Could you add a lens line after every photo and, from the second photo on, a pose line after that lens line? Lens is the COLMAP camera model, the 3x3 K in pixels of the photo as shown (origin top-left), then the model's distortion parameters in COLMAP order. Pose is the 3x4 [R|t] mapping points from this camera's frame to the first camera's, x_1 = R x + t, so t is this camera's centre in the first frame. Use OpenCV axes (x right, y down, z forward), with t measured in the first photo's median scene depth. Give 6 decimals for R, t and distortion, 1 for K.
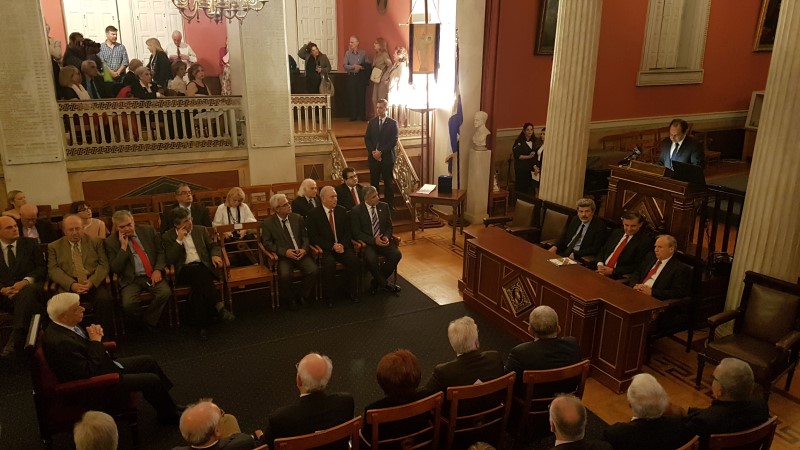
lens RADIAL K [[606.0, 0, 398.7], [0, 606.0, 251.9], [0, 0, 1]] dist [0.039616, -0.133132]
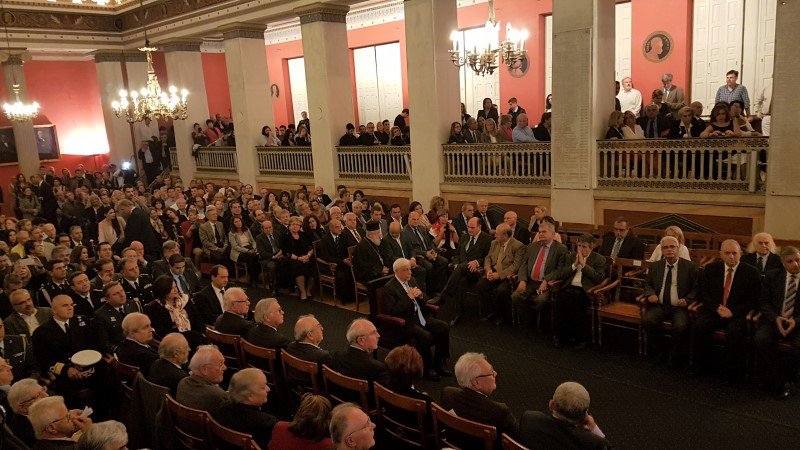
lens RADIAL K [[606.0, 0, 388.0], [0, 606.0, 257.4], [0, 0, 1]] dist [0.057541, -0.156259]
pose [[0.311842, 0.186293, -0.931692, 0.494788], [-0.225240, 0.967133, 0.117990, -0.071071], [0.923050, 0.173060, 0.343553, 0.227256]]
